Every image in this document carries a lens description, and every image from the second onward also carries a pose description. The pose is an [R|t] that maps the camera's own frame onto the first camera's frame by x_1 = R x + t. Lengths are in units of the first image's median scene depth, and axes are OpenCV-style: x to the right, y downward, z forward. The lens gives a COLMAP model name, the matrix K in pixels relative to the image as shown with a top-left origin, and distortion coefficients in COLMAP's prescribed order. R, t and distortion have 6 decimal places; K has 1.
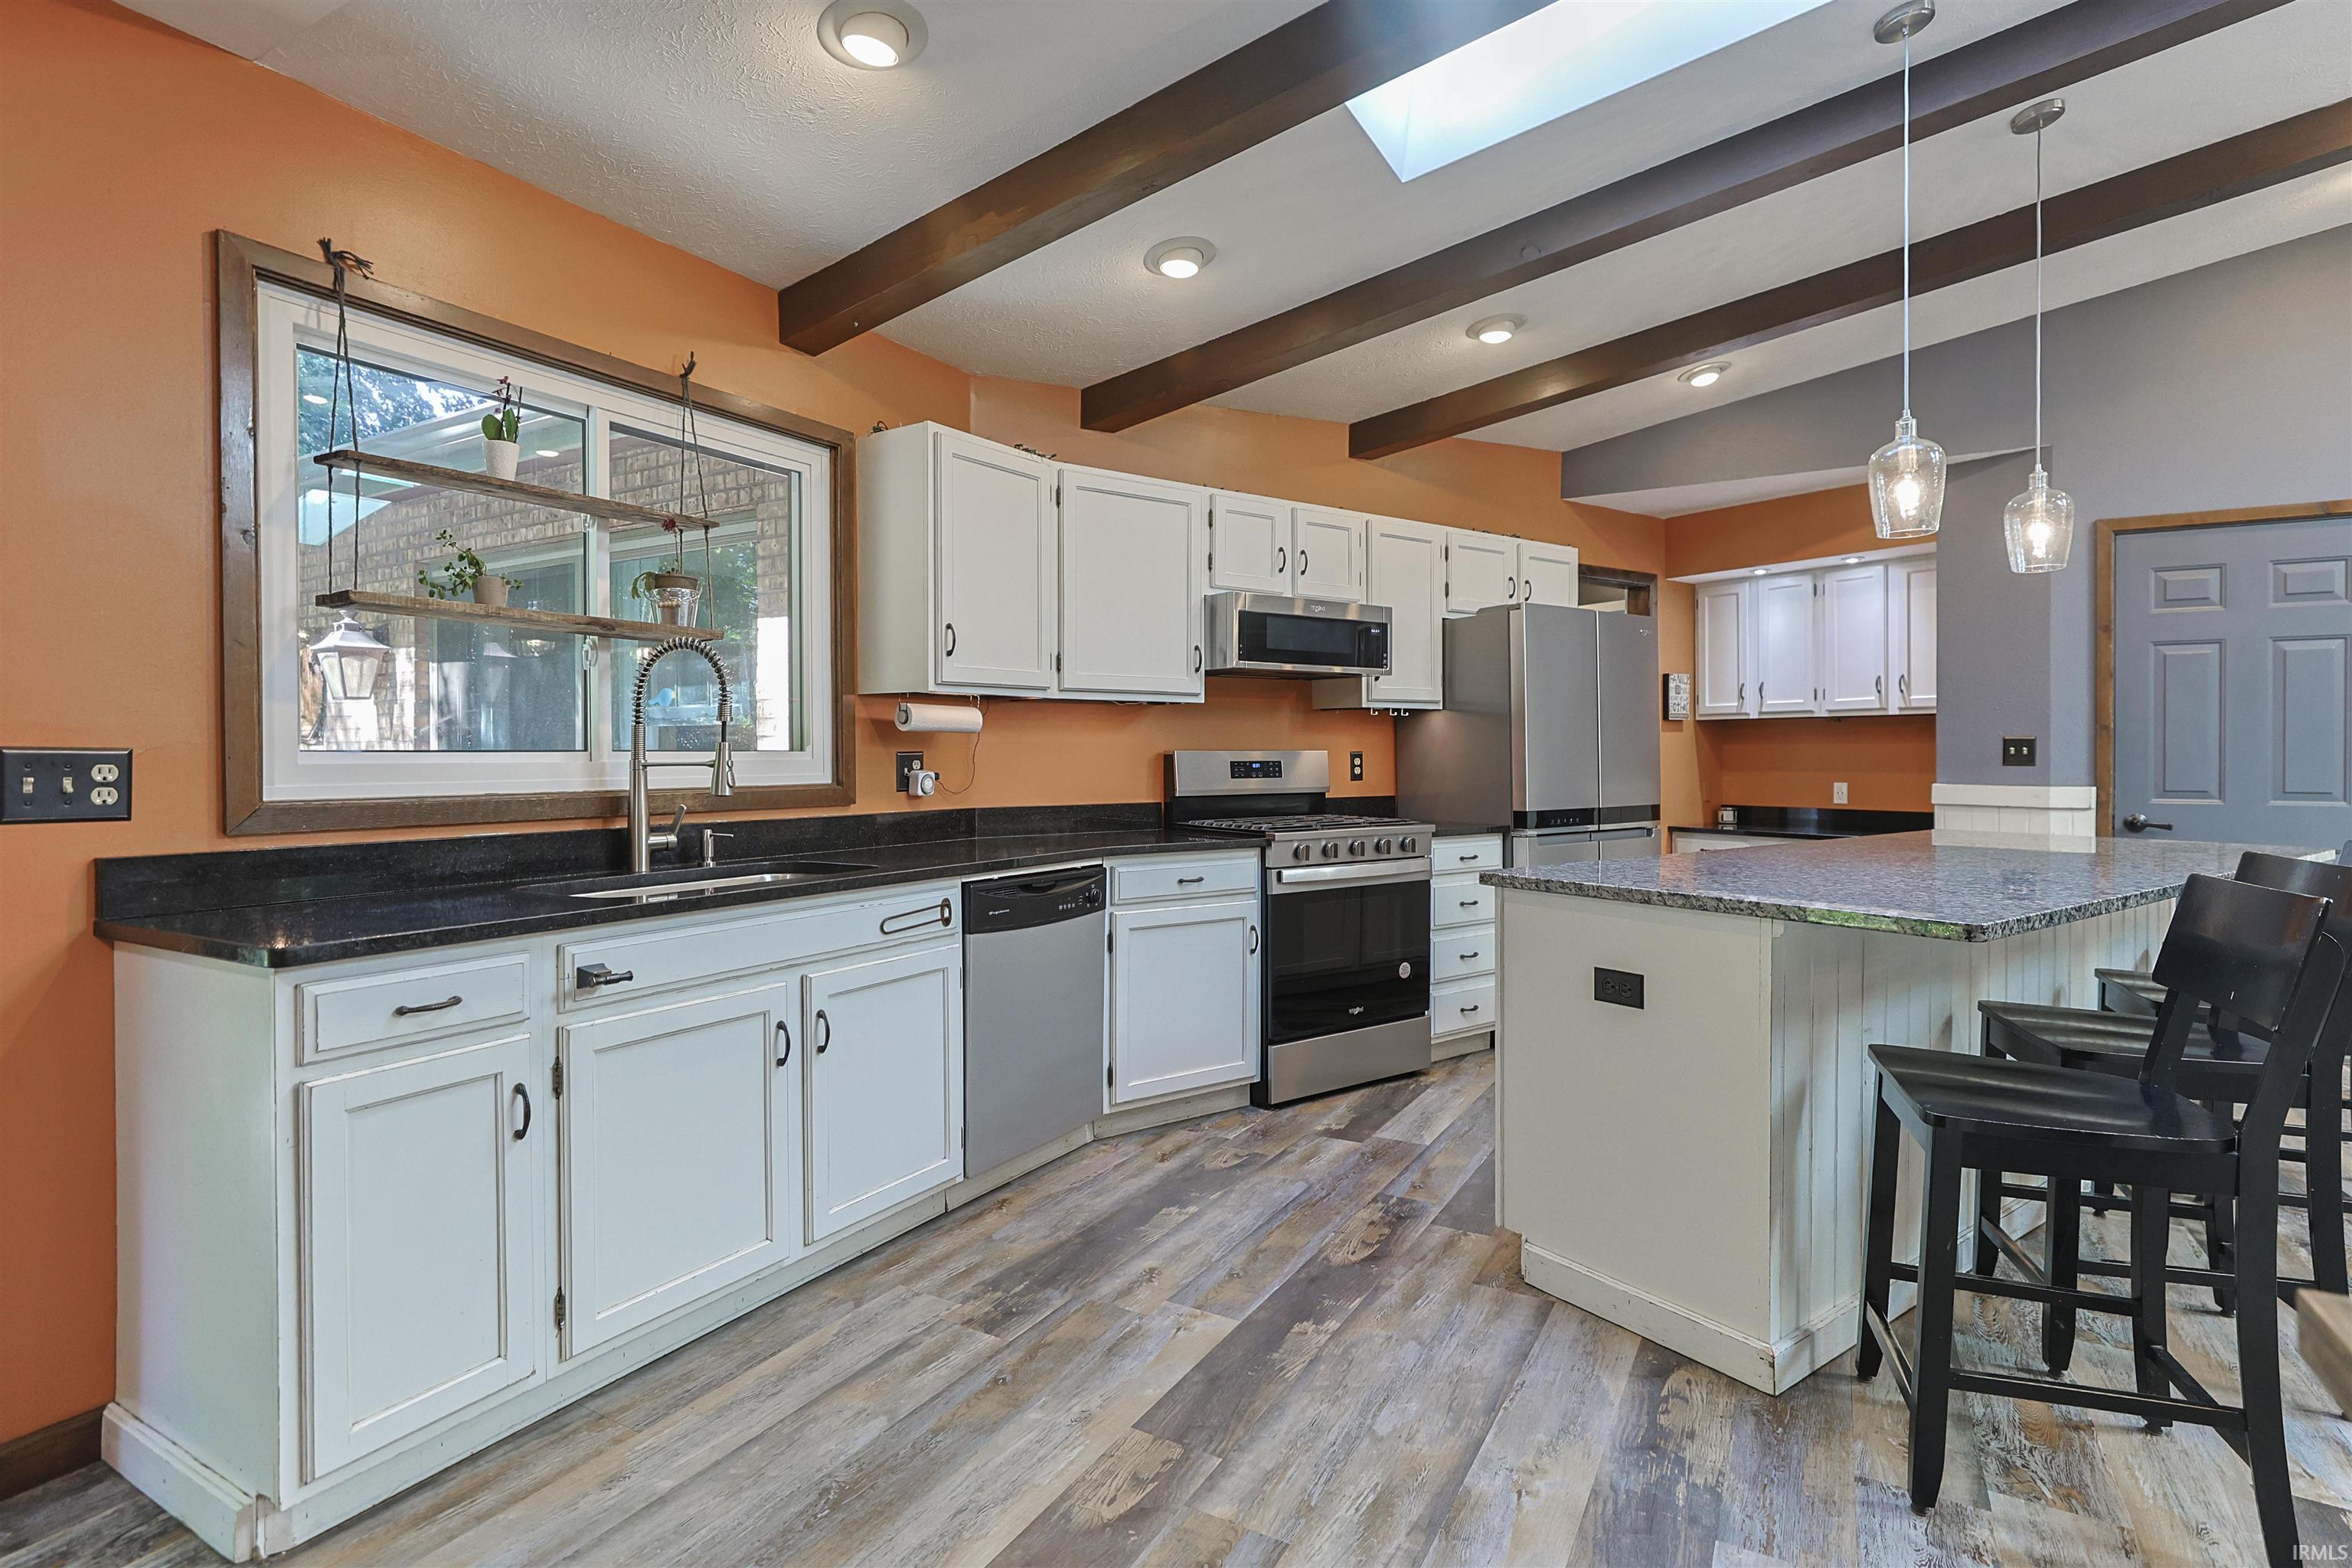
lens RADIAL K [[1137.1, 0, 1213.6], [0, 1137.1, 753.1], [0, 0, 1]] dist [-0.015633, 0.008797]
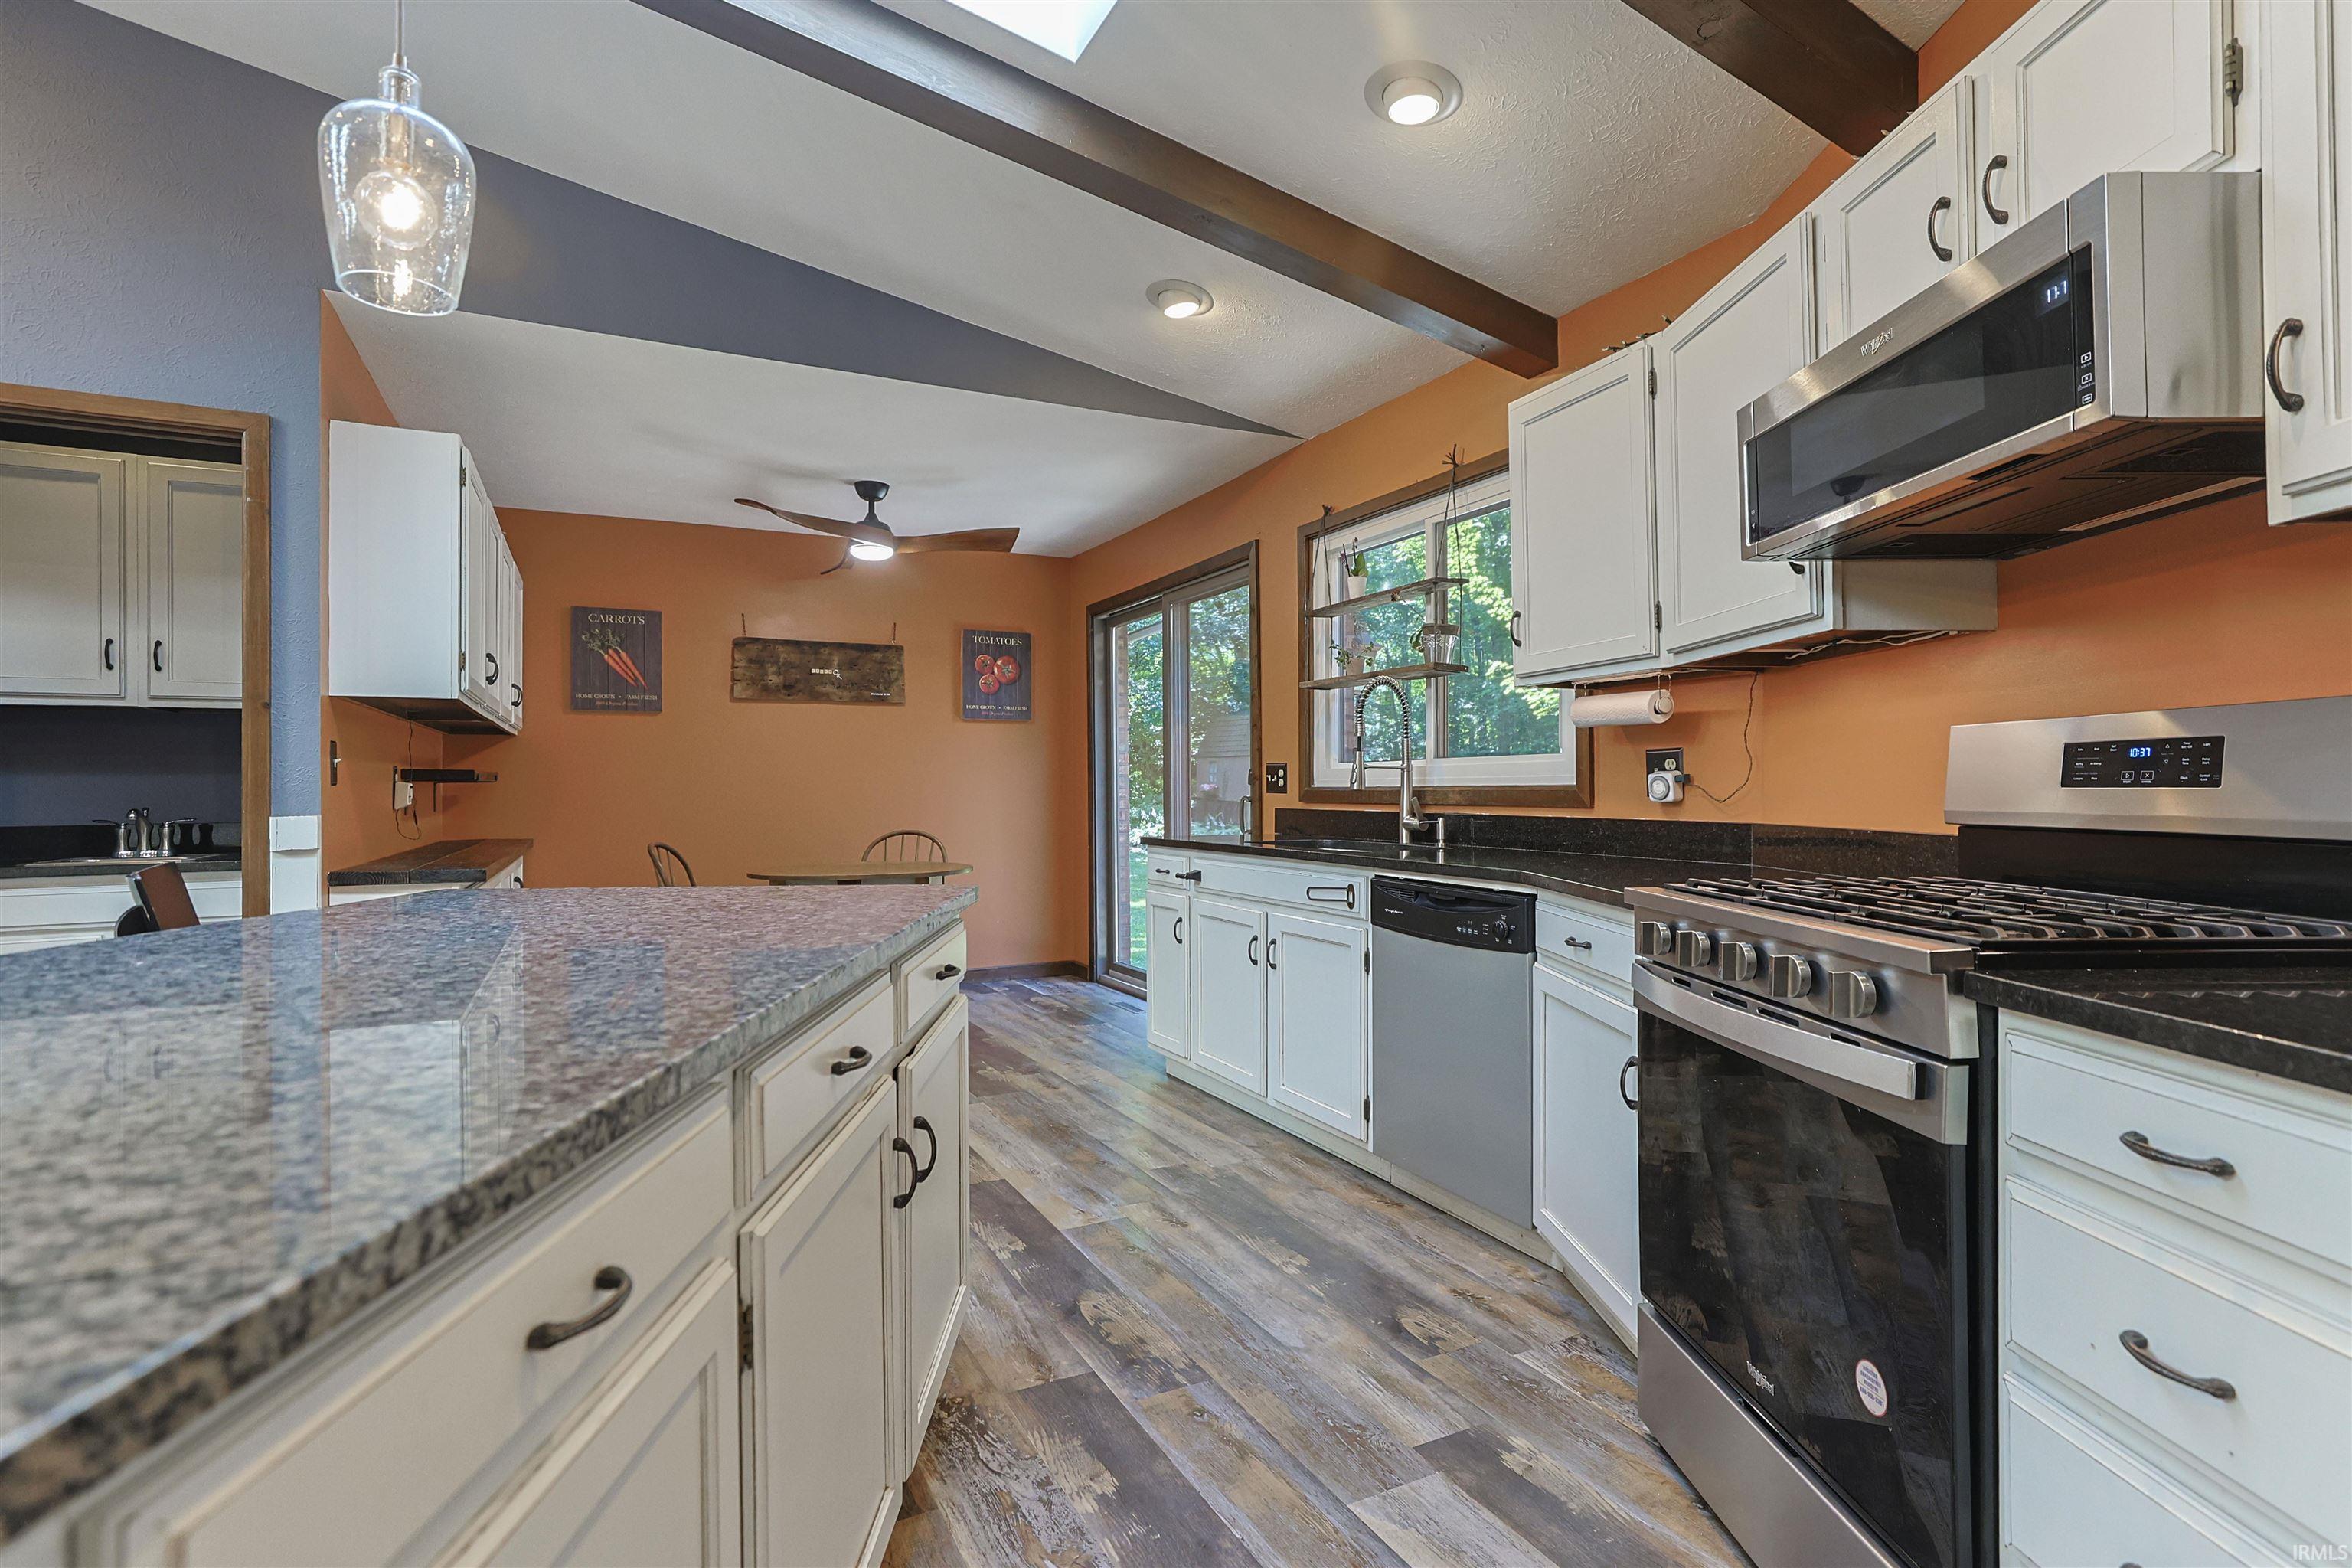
lens RADIAL K [[1137.1, 0, 1186.1], [0, 1137.1, 778.3], [0, 0, 1]] dist [-0.015633, 0.008797]
pose [[-0.555940, -0.002238, -0.831220, 0.661276], [0.007260, 0.999945, -0.007548, 0.025688], [0.831191, -0.010231, -0.555893, 1.248267]]
